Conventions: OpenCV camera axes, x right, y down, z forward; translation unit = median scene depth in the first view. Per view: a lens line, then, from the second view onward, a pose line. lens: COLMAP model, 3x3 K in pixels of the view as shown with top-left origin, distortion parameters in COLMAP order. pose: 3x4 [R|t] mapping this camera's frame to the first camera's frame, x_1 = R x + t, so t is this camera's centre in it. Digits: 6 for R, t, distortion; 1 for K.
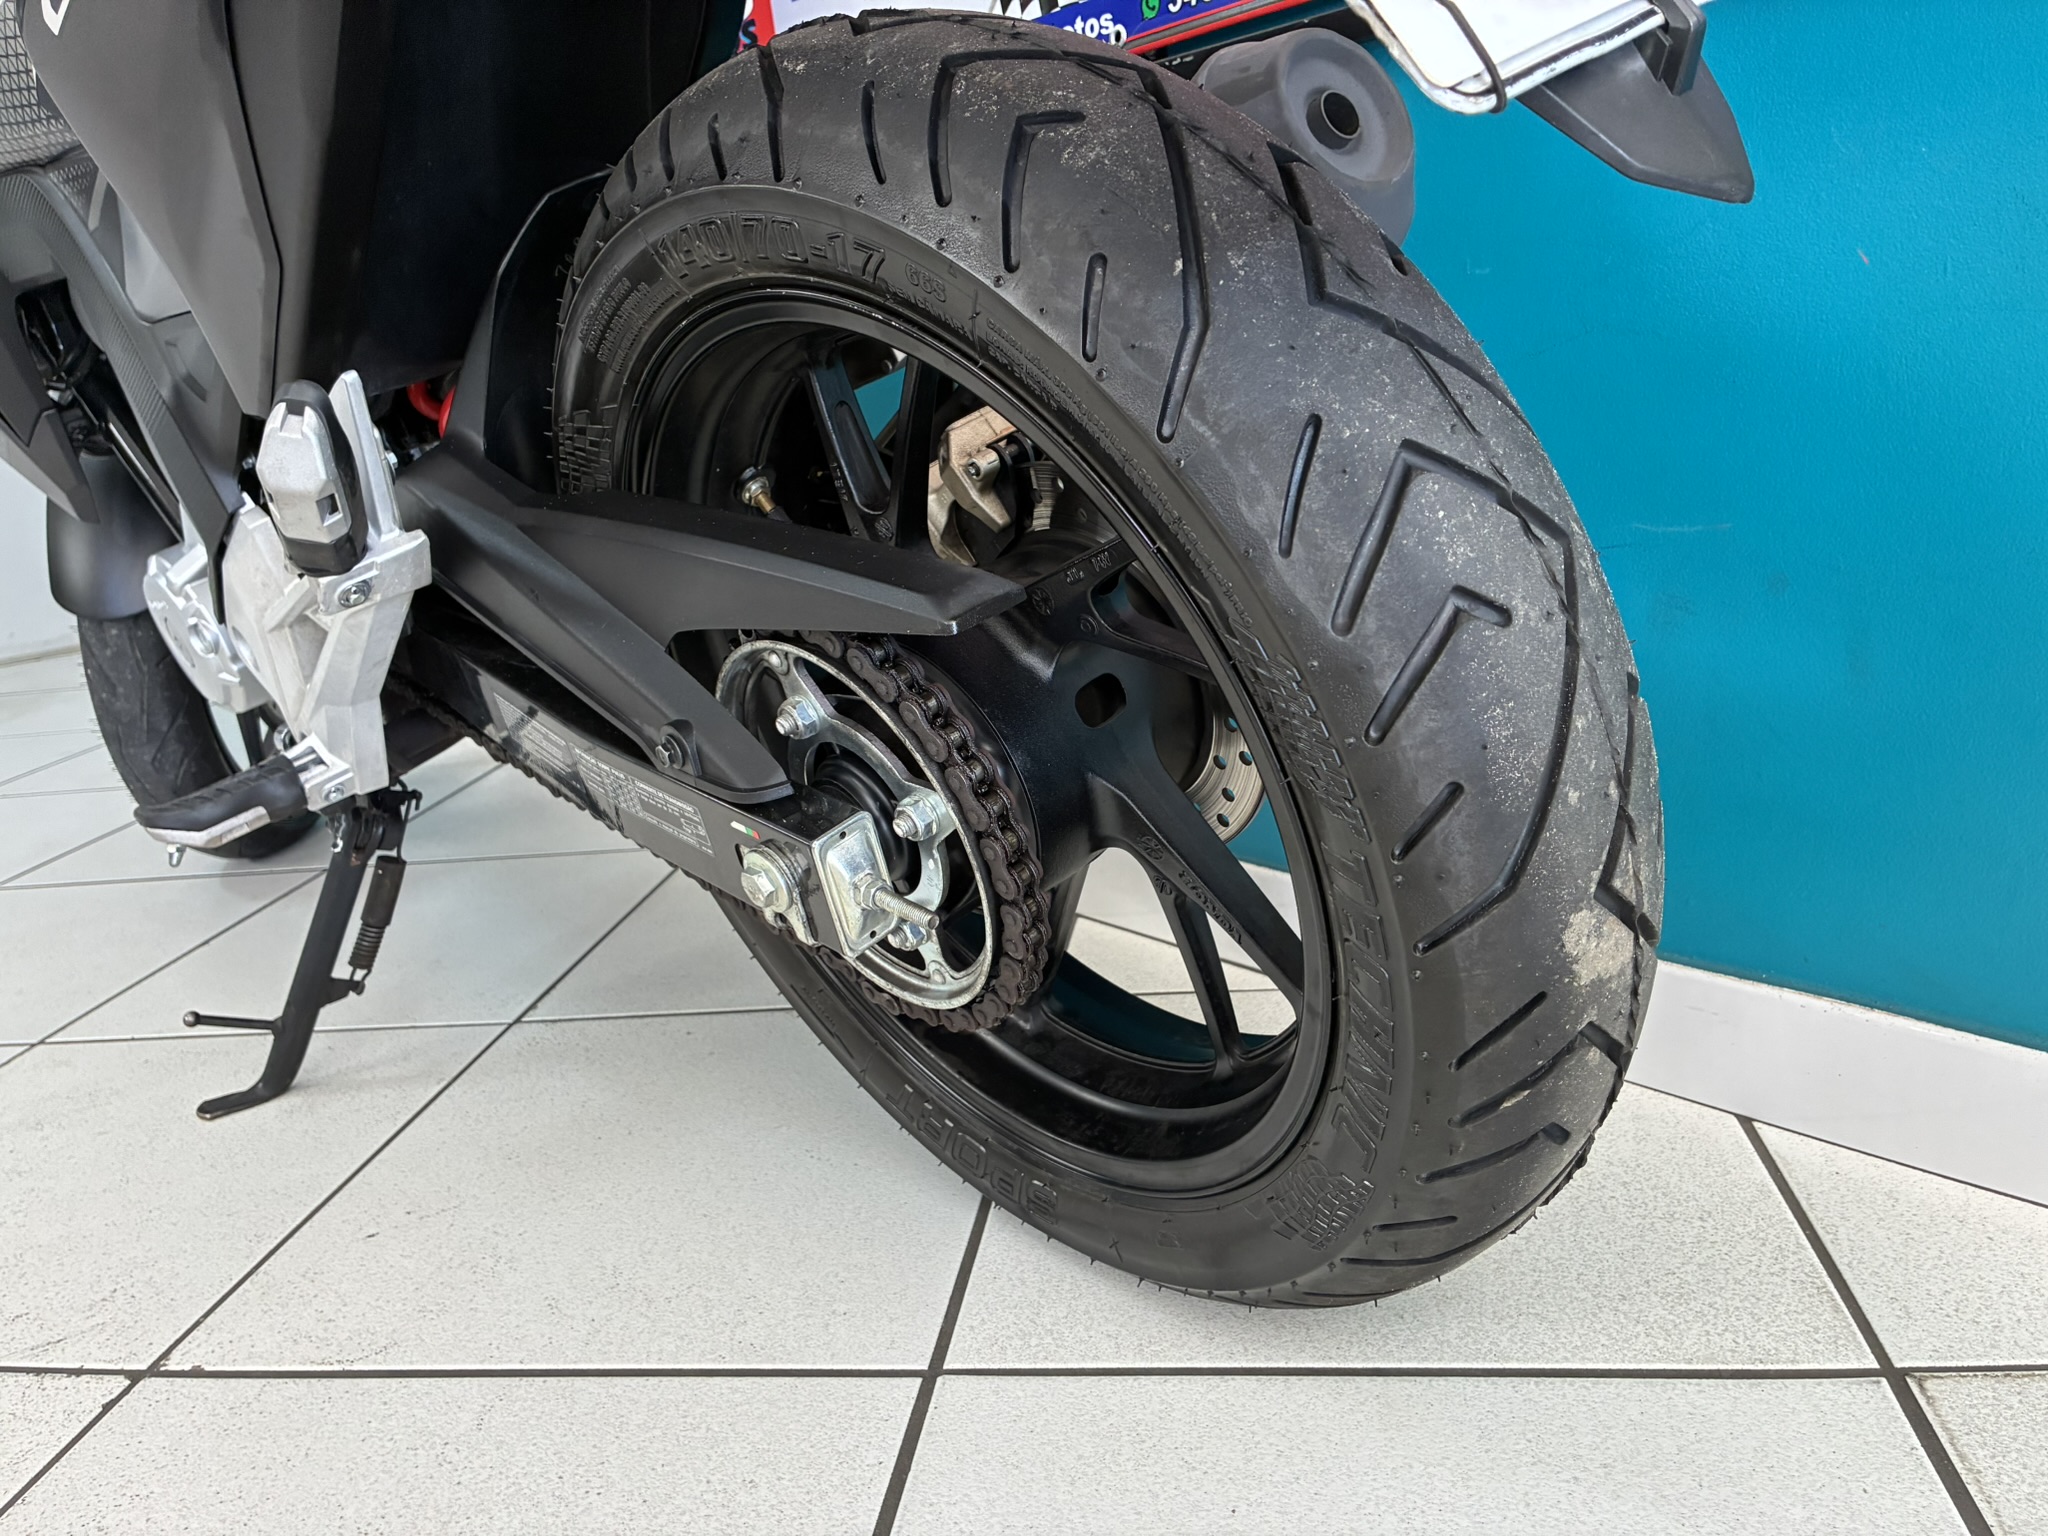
lens RADIAL K [[1535.9, 0, 1023.1], [0, 1535.9, 750.5], [0, 0, 1]] dist [0.037993, -0.058712]
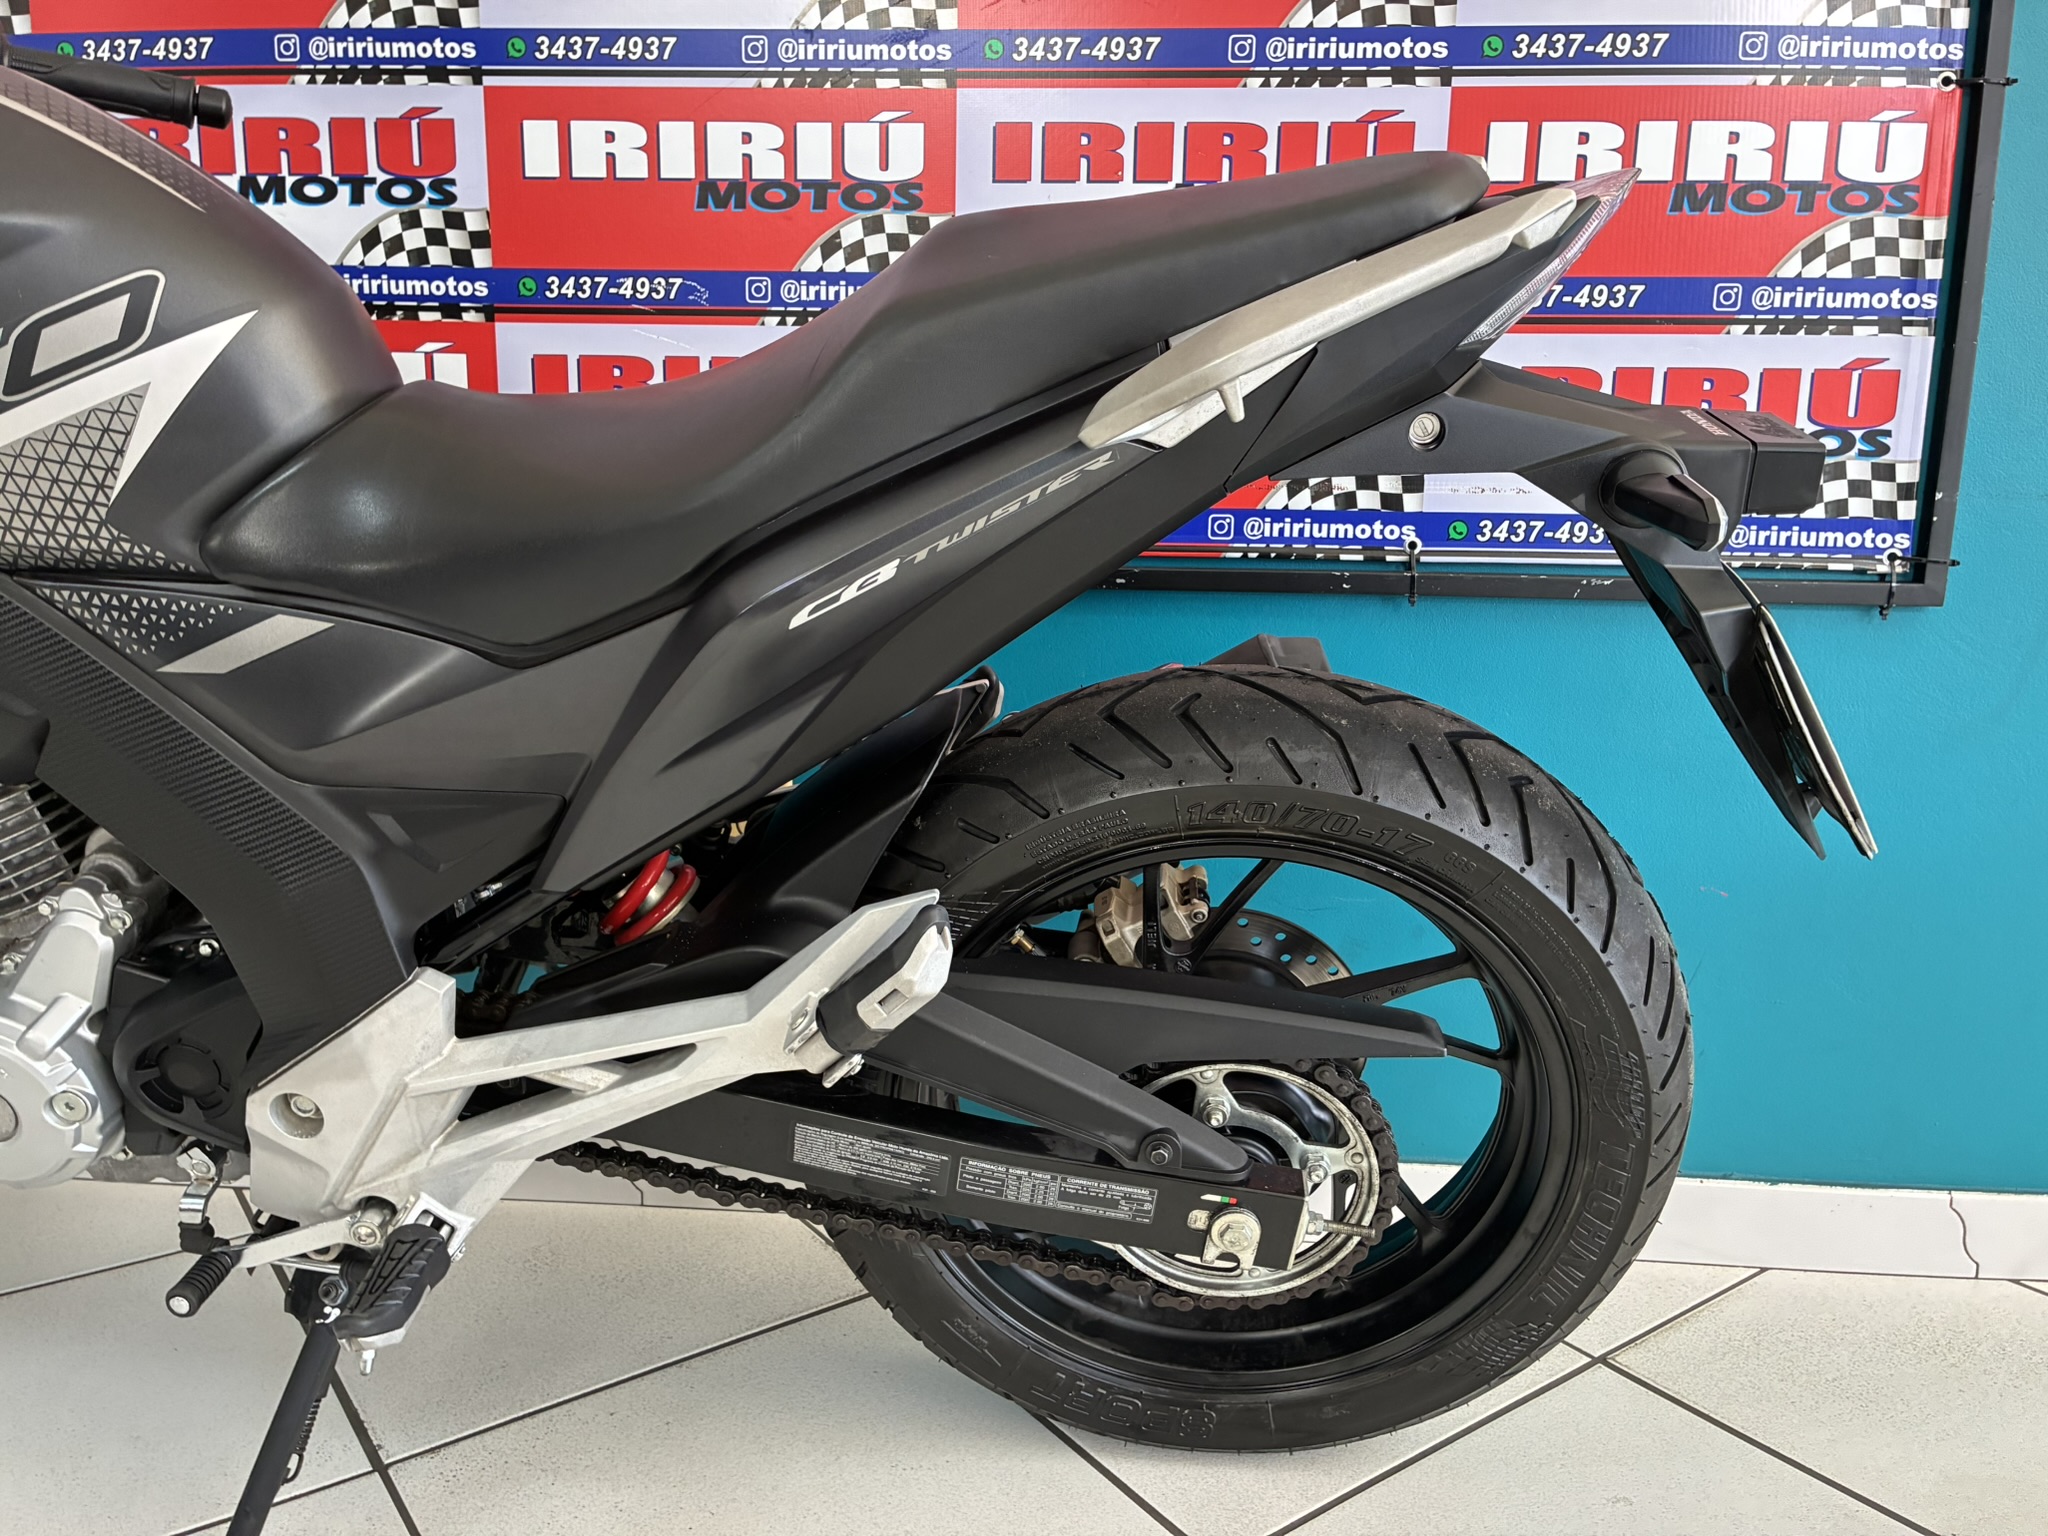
lens RADIAL K [[1535.9, 0, 989.2], [0, 1535.9, 760.1], [0, 0, 1]] dist [0.037993, -0.058712]
pose [[0.710380, -0.012426, 0.703708, -1.707017], [0.085710, 0.993930, -0.068971, -0.349091], [-0.698580, 0.109311, 0.707133, 0.119875]]
